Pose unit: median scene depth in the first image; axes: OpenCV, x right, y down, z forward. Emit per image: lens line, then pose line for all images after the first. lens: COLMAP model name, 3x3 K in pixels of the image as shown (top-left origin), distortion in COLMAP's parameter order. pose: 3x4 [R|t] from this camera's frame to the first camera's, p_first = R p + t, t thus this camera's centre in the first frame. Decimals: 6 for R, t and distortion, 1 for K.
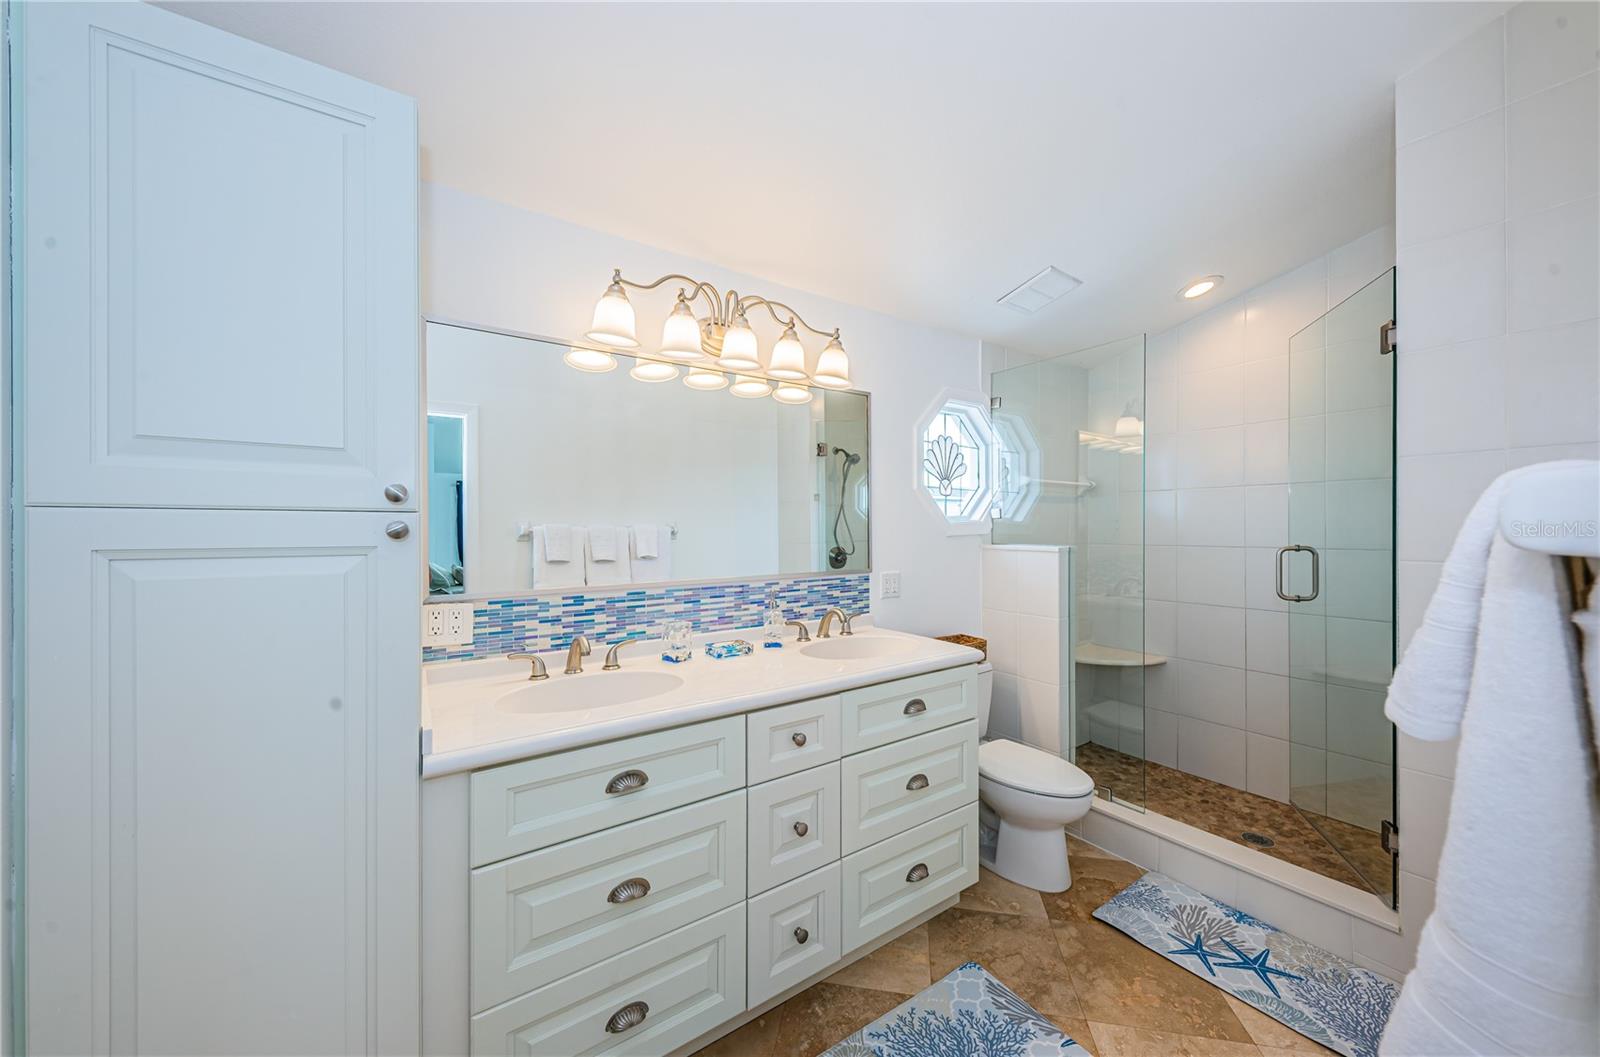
lens RADIAL K [[560.5, 0, 800.1], [0, 560.5, 524.8], [0, 0, 1]] dist [-0.000665, -0.000017]
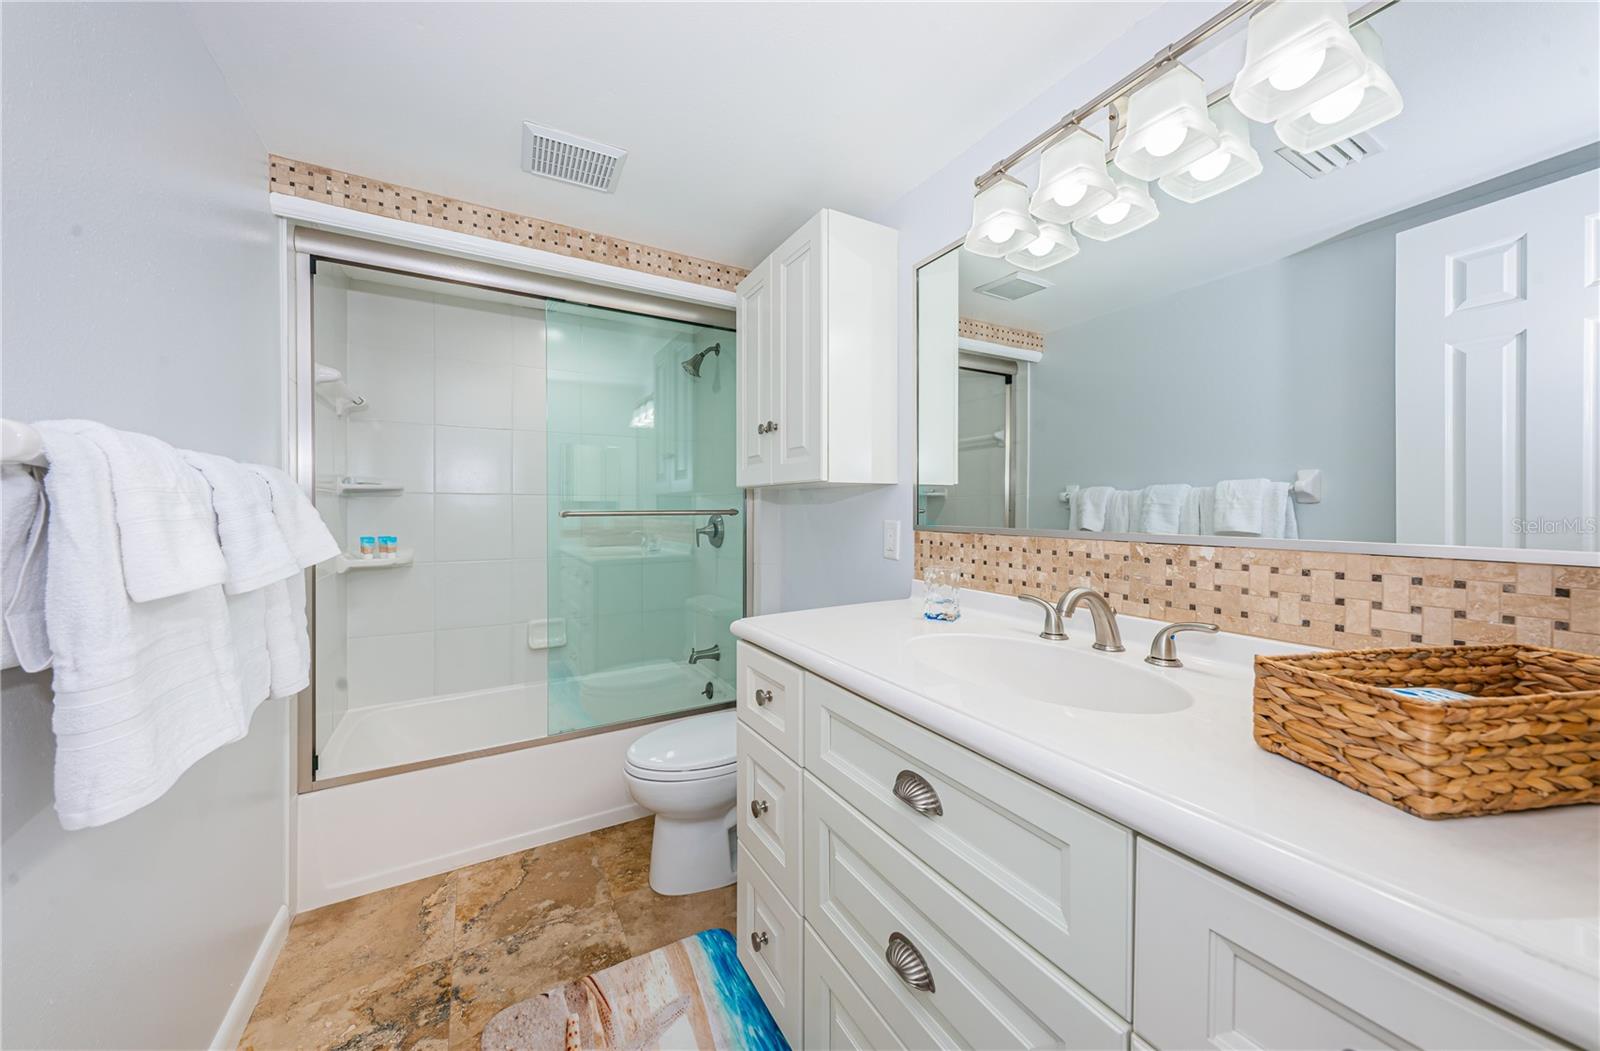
lens RADIAL K [[560.5, 0, 800.8], [0, 560.5, 513.6], [0, 0, 1]] dist [-0.000665, -0.000017]
pose [[-0.087040, 0.007951, -0.996173, 0.270952], [-0.003504, 0.999960, 0.008287, 0.110037], [0.996199, 0.004212, -0.087008, 0.741323]]
